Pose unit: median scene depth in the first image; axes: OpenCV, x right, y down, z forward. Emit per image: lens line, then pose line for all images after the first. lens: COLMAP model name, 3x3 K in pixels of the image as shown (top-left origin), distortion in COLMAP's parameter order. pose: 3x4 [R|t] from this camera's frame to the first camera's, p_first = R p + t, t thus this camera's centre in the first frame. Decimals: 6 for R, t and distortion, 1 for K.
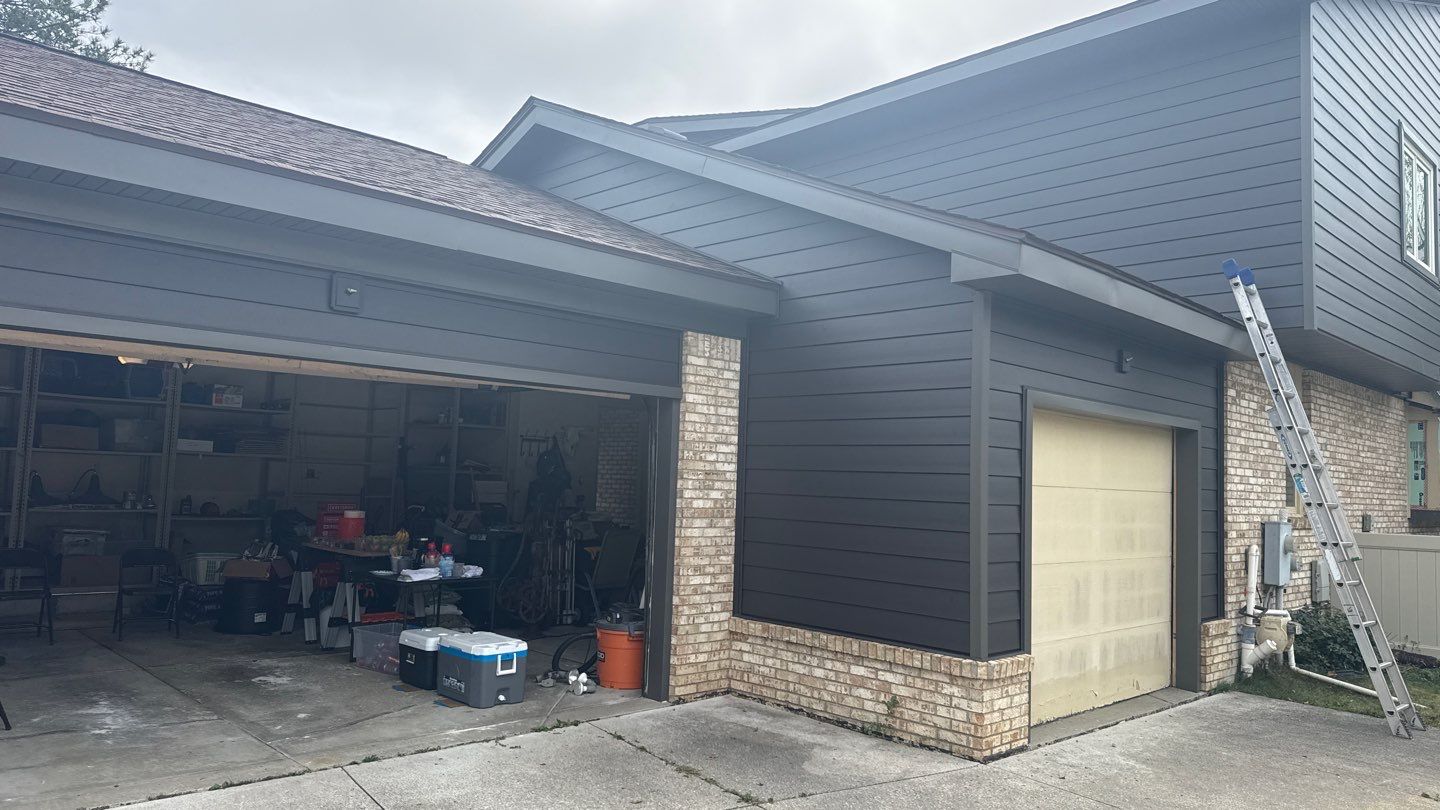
lens RADIAL K [[1010.0, 0, 721.2], [0, 1010.0, 408.0], [0, 0, 1]] dist [0.142609, -0.272297]
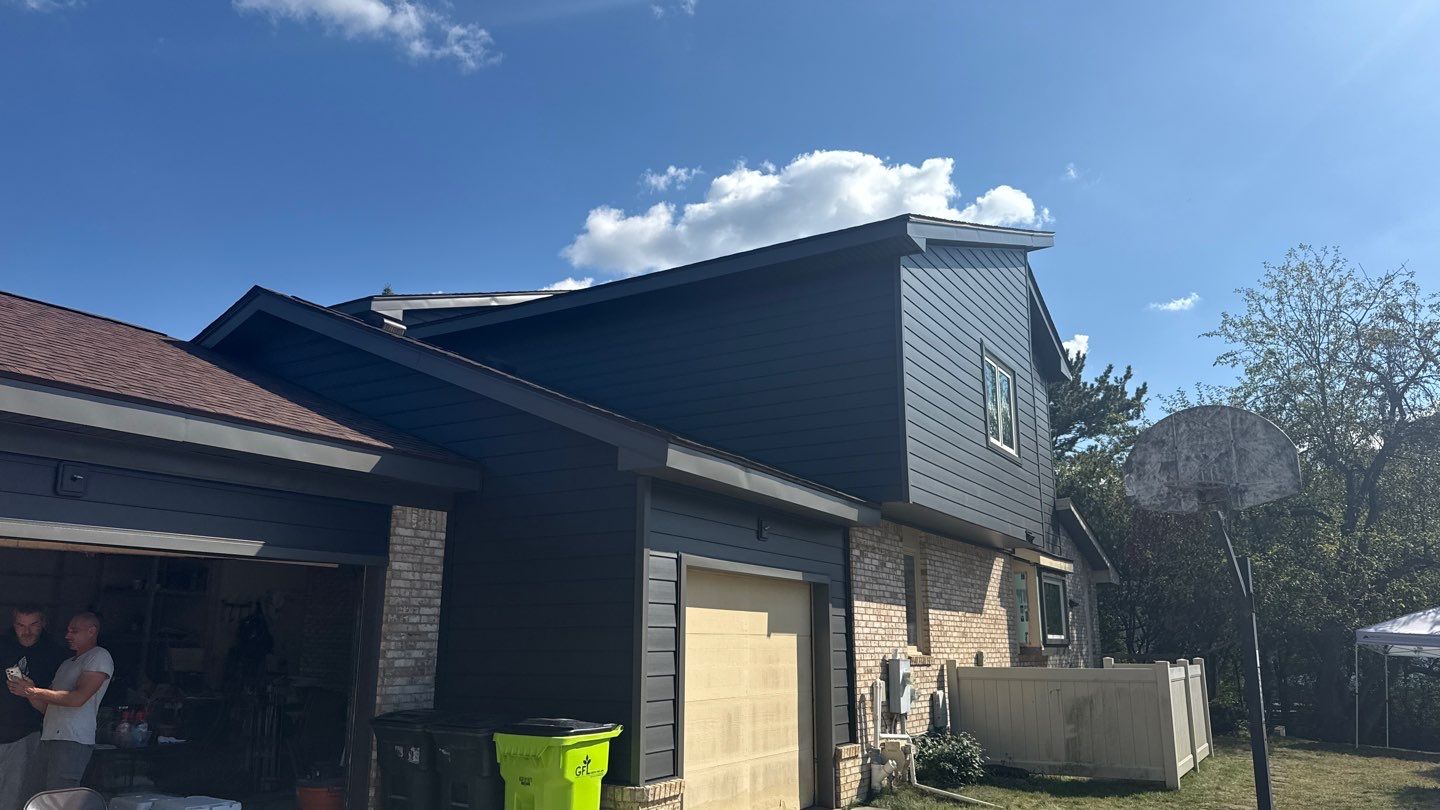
lens RADIAL K [[1010.0, 0, 721.2], [0, 1010.0, 408.0], [0, 0, 1]] dist [0.142609, -0.272297]
pose [[0.966842, 0.026458, 0.254001, 0.023805], [0.011161, 0.989291, -0.145531, -0.013199], [-0.255131, 0.143541, 0.956193, -0.193270]]
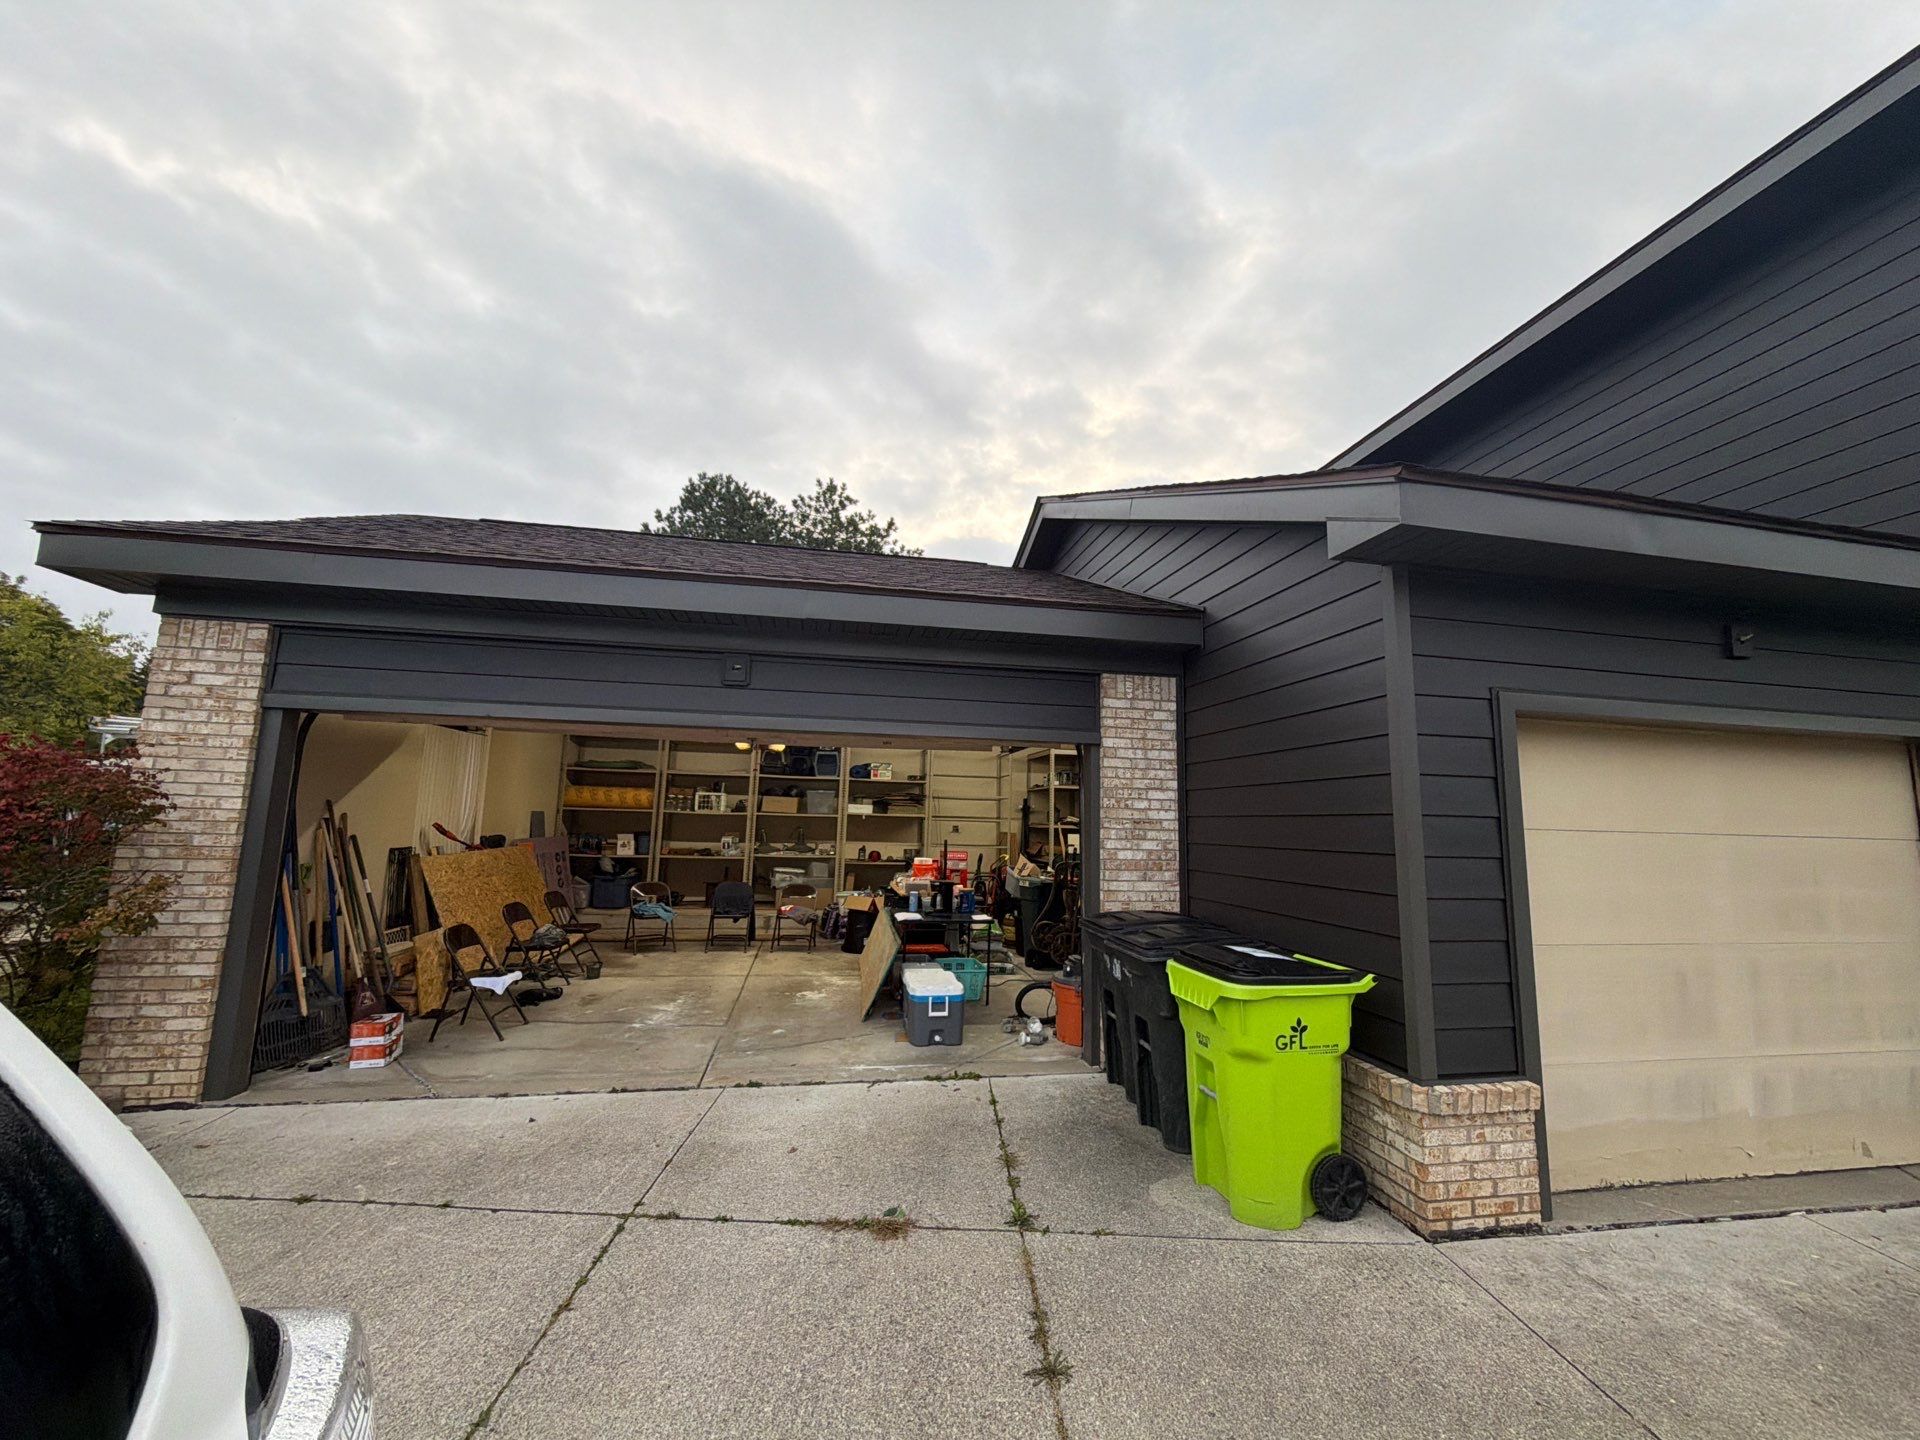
lens RADIAL K [[775.3, 0, 960.0], [0, 775.3, 720.0], [0, 0, 1]] dist [0.007899, -0.001102]
pose [[0.834837, -0.088732, -0.543299, 0.243159], [0.045067, 0.994628, -0.093193, 0.029819], [0.548650, 0.053316, 0.834351, 0.303026]]
